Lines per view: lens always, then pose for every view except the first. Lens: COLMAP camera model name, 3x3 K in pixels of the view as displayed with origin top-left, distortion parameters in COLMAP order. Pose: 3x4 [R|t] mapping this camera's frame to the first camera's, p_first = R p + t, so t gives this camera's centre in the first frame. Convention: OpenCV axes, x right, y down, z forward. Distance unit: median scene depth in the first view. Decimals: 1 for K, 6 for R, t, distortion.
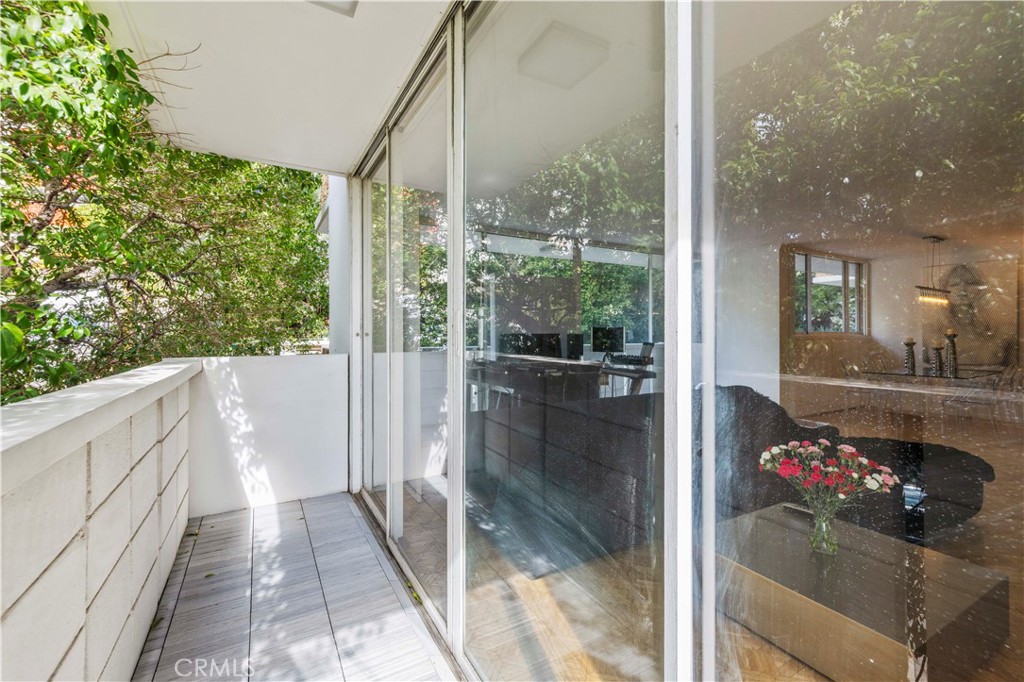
lens RADIAL K [[437.5, 0, 515.0], [0, 437.5, 333.1], [0, 0, 1]] dist [0.006236, 0.000369]
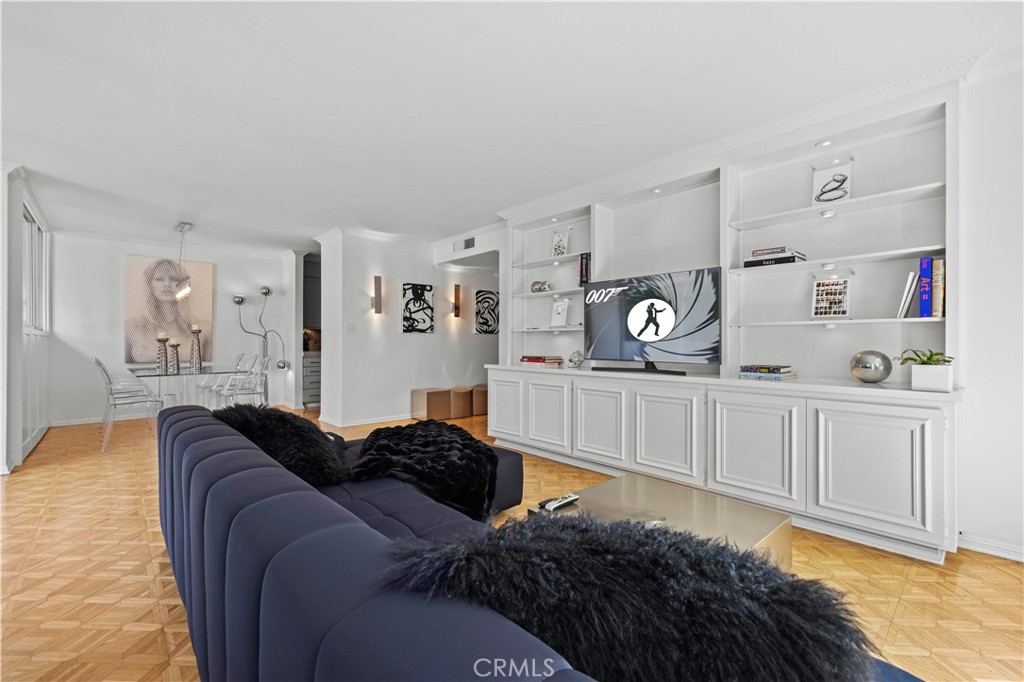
lens RADIAL K [[437.5, 0, 506.1], [0, 437.5, 335.0], [0, 0, 1]] dist [0.006236, 0.000369]
pose [[-0.207732, 0.014076, 0.978084, -0.097370], [-0.003811, 0.999877, -0.015199, 0.027304], [-0.978178, -0.006885, -0.207653, 0.574284]]
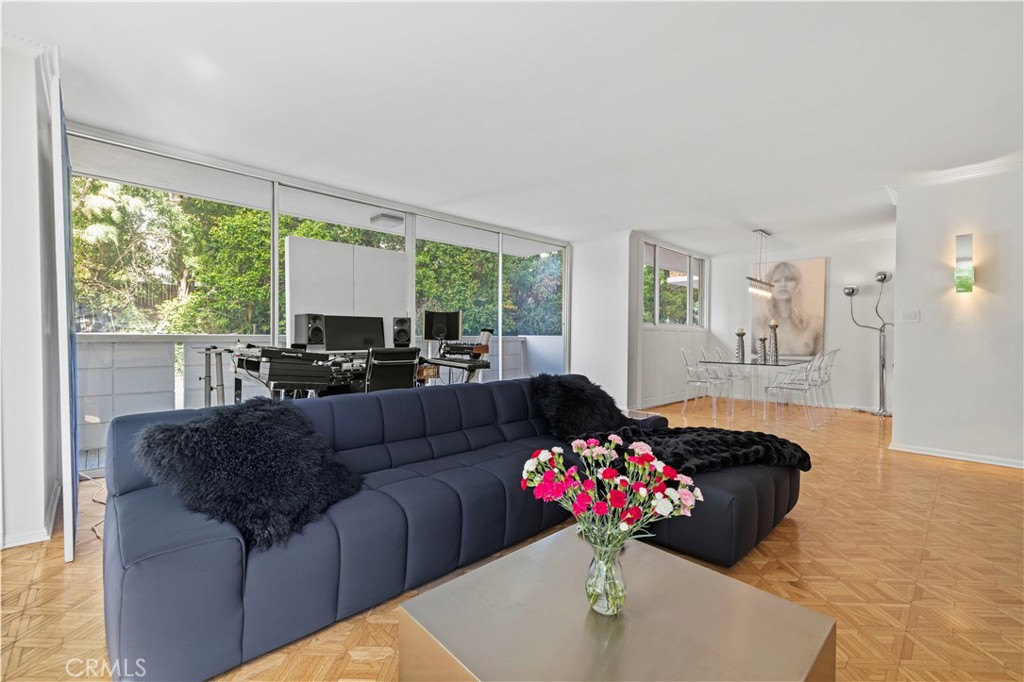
lens RADIAL K [[437.5, 0, 509.3], [0, 437.5, 343.5], [0, 0, 1]] dist [0.006236, 0.000369]
pose [[0.971642, 0.002906, 0.236439, 0.141362], [-0.007822, 0.999772, 0.019858, 0.032798], [-0.236327, -0.021145, 0.971443, 0.142815]]
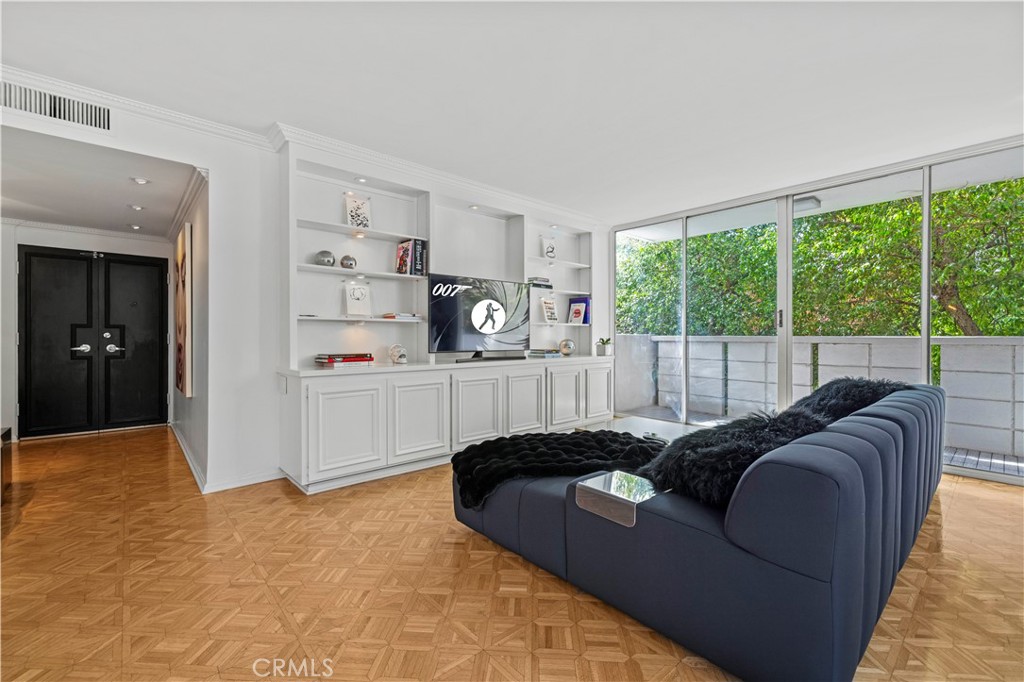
lens RADIAL K [[437.5, 0, 505.1], [0, 437.5, 336.5], [0, 0, 1]] dist [0.006236, 0.000369]
pose [[-0.980841, -0.003387, -0.194778, 0.630842], [-0.004073, 0.999987, 0.003124, 0.027045], [0.194765, 0.003858, -0.980842, 1.017710]]
